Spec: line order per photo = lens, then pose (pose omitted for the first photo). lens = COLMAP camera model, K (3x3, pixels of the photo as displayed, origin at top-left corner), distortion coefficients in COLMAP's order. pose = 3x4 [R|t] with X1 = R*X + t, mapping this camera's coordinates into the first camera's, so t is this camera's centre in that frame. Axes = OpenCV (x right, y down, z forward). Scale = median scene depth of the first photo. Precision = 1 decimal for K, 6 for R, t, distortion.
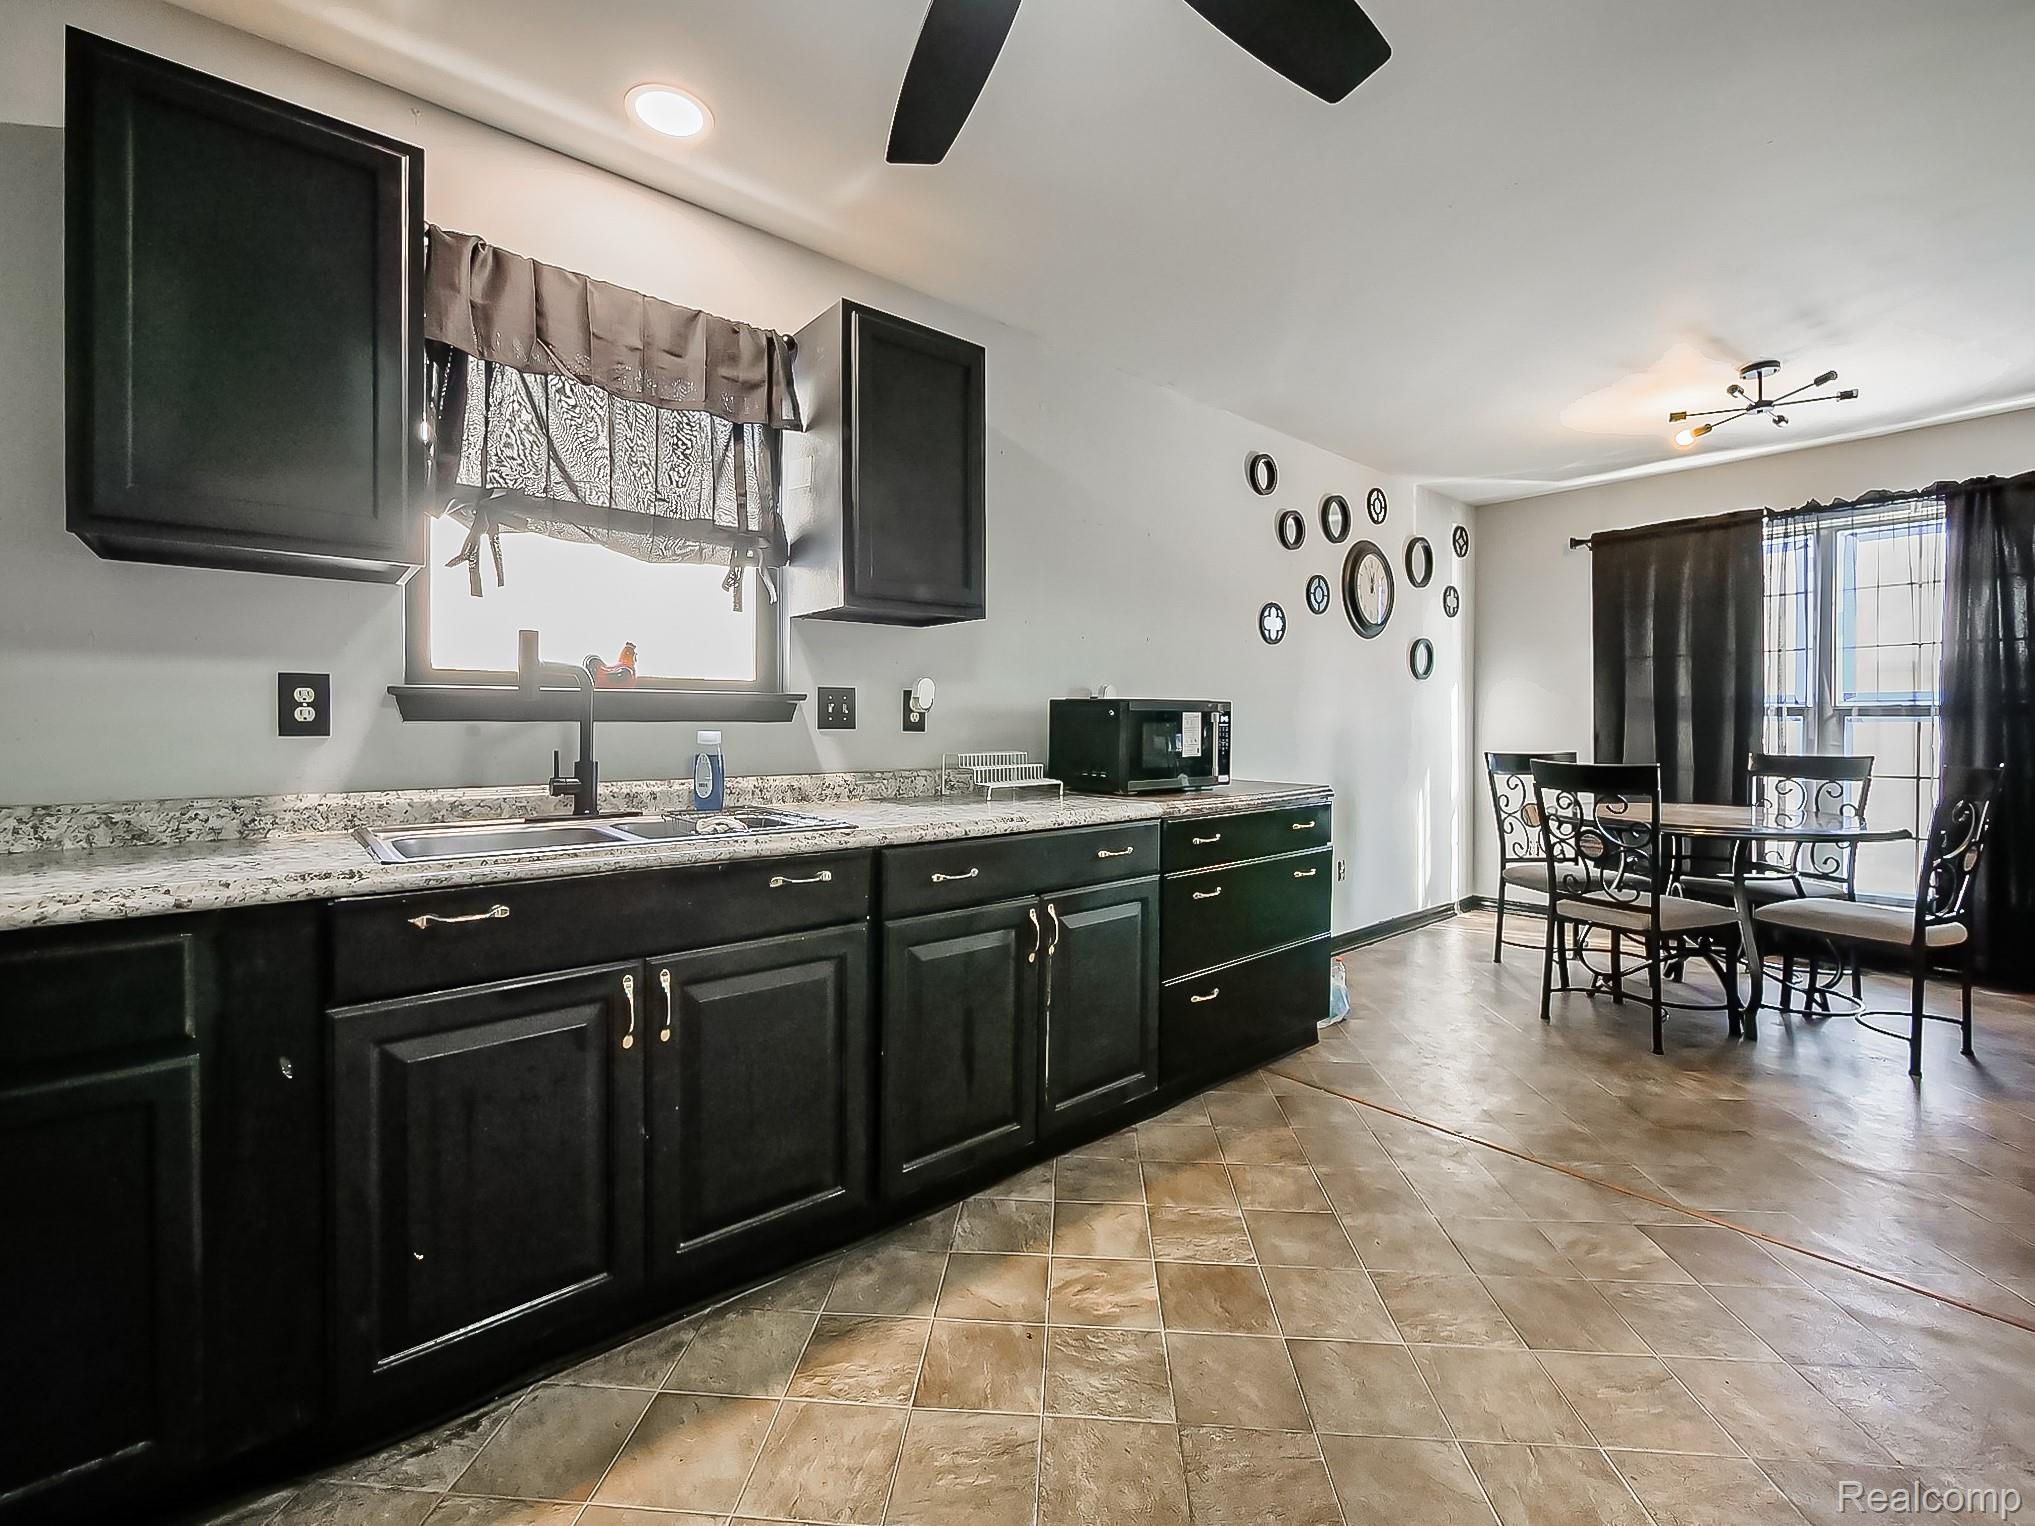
lens RADIAL K [[873.3, 0, 1007.5], [0, 873.3, 730.7], [0, 0, 1]] dist [-0.002905, -0.000128]
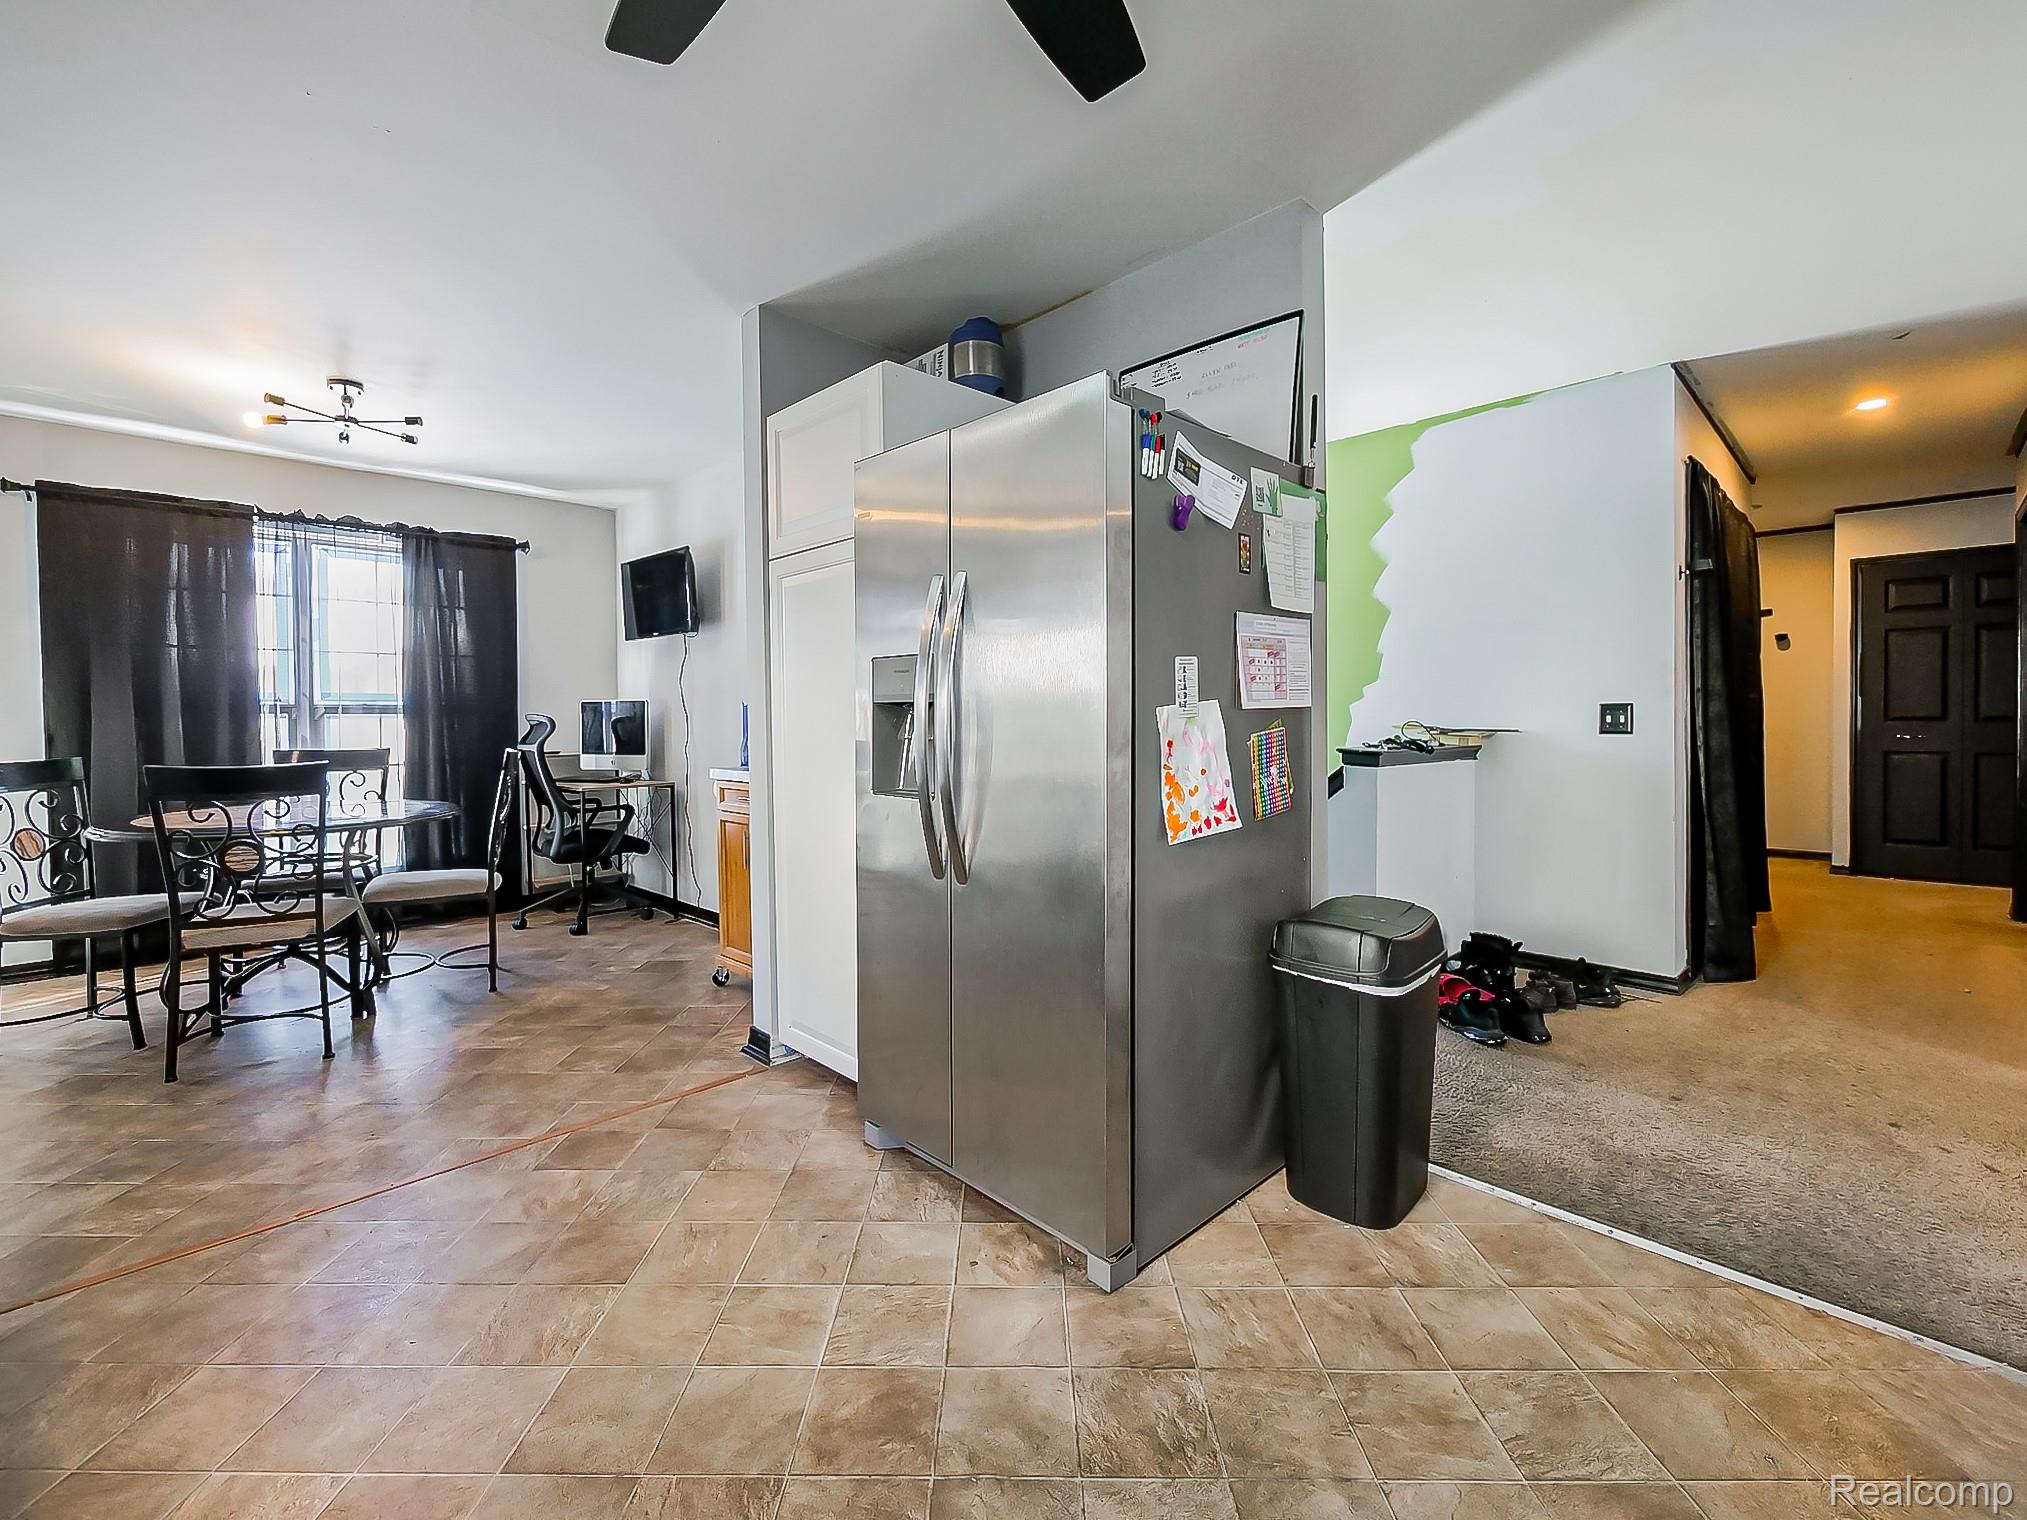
lens RADIAL K [[869.9, 0, 1003.6], [0, 869.9, 727.8], [0, 0, 1]] dist [-0.002905, -0.000128]
pose [[-0.062238, -0.012823, 0.997979, -0.245546], [0.015683, 0.999781, 0.013825, -0.000825], [-0.997938, 0.016512, -0.062023, 0.274353]]
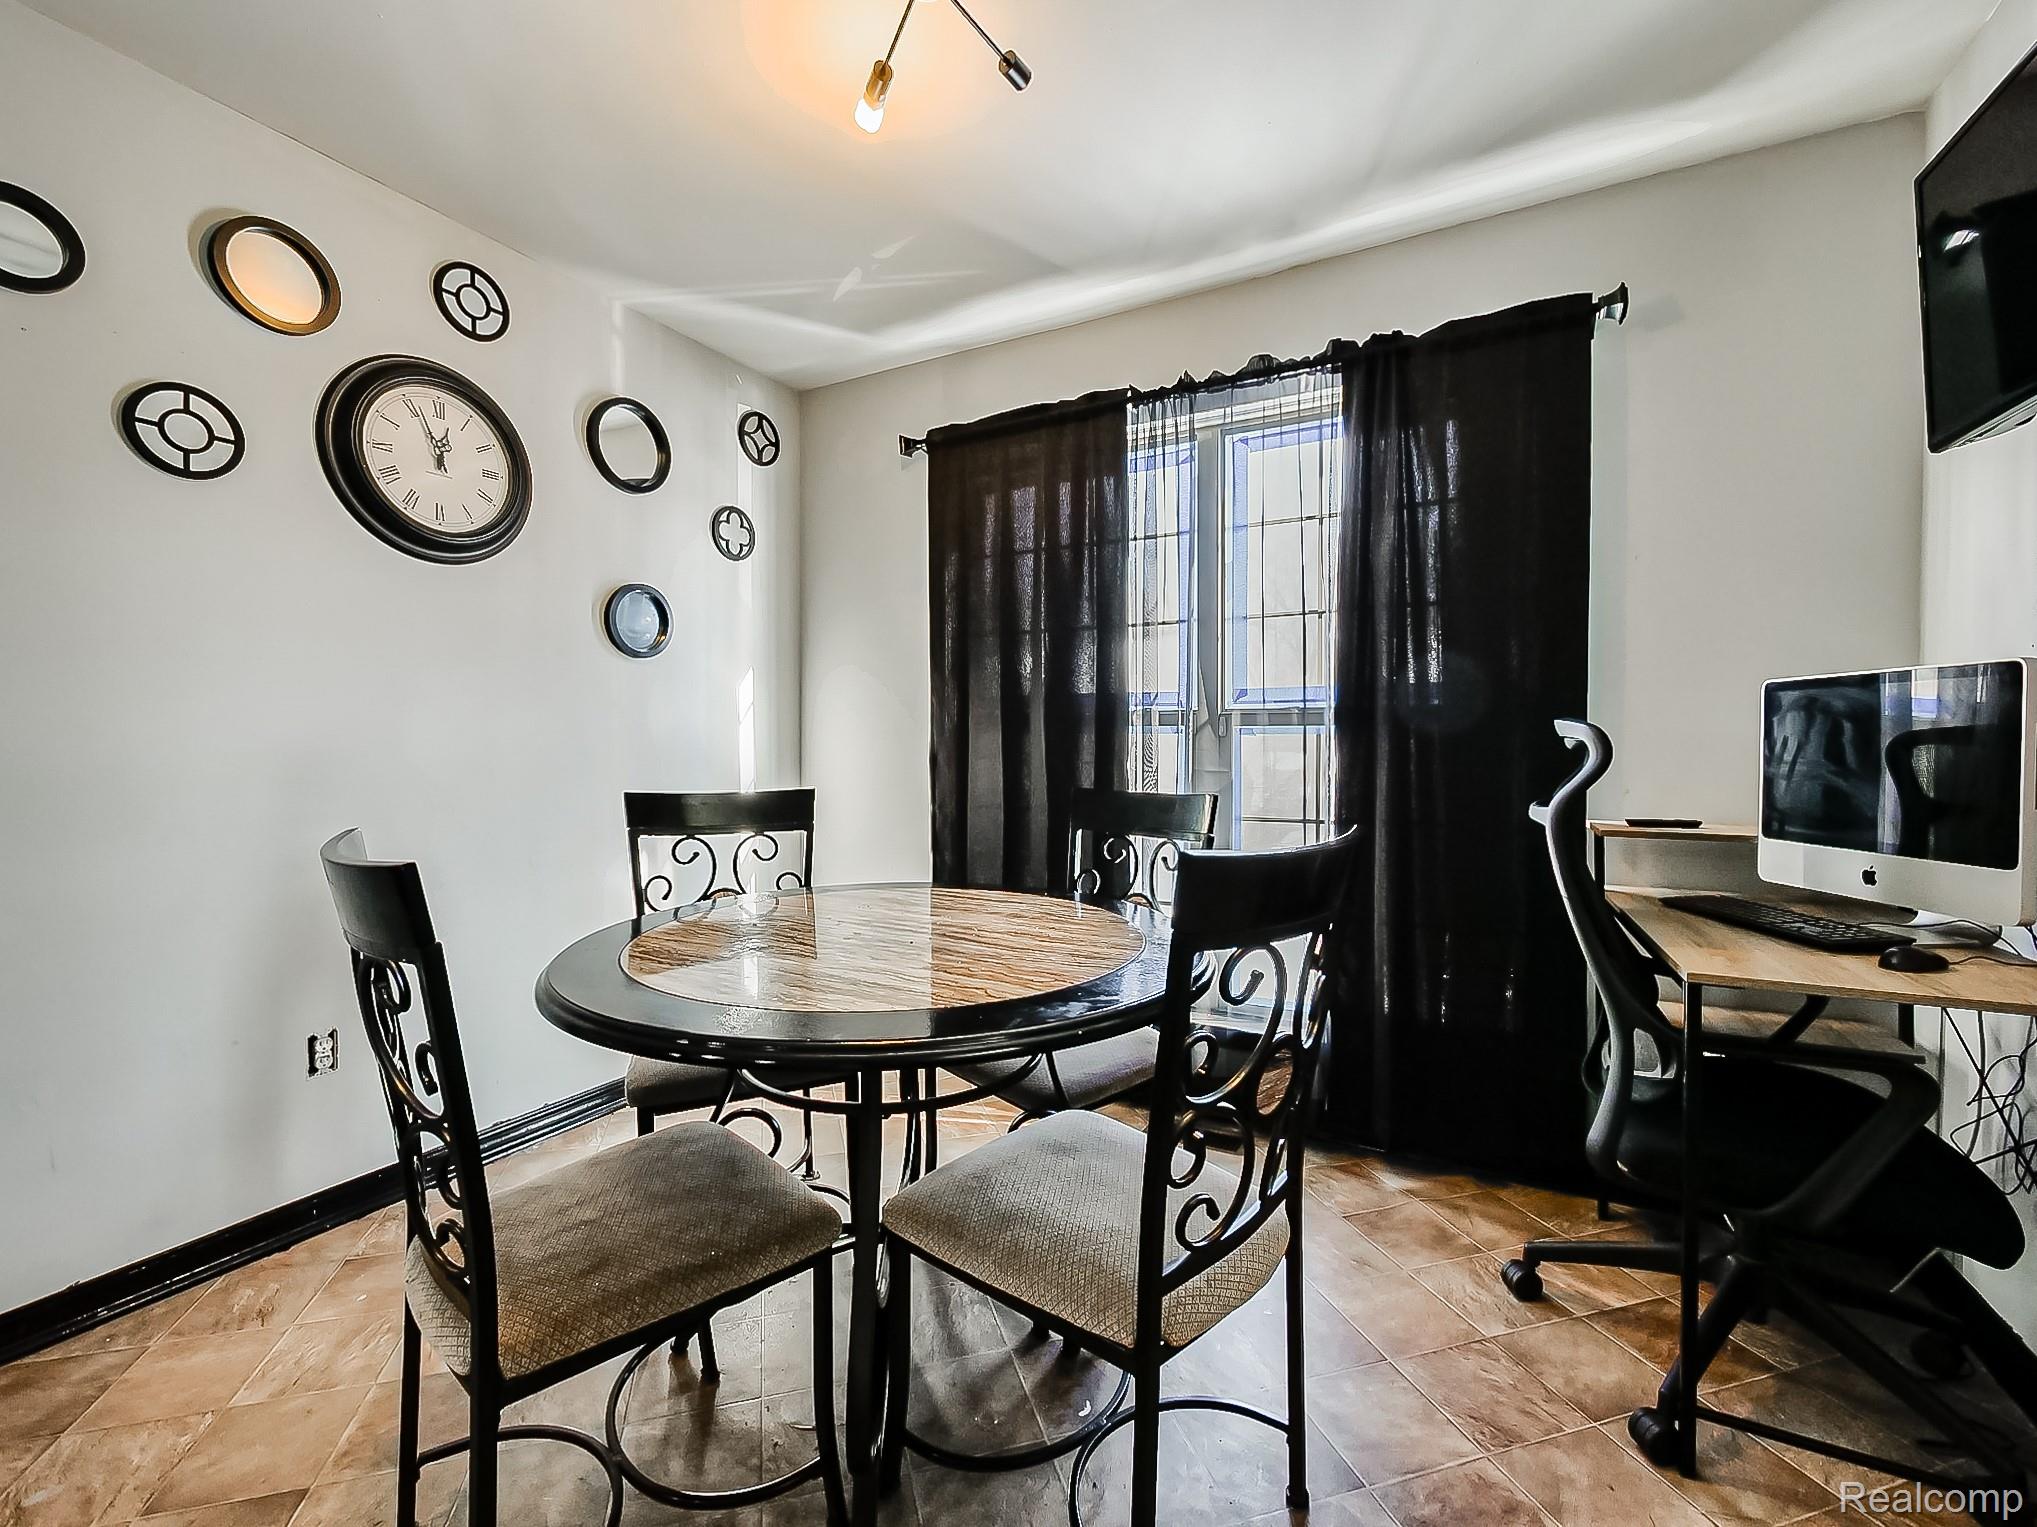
lens RADIAL K [[893.1, 0, 1023.1], [0, 893.1, 745.6], [0, 0, 1]] dist [0.019615, 0.000053]
pose [[0.937809, 0.001738, 0.347149, 0.773307], [0.002047, 0.999942, -0.010535, 0.004744], [-0.347147, 0.010591, 0.937751, 0.581744]]
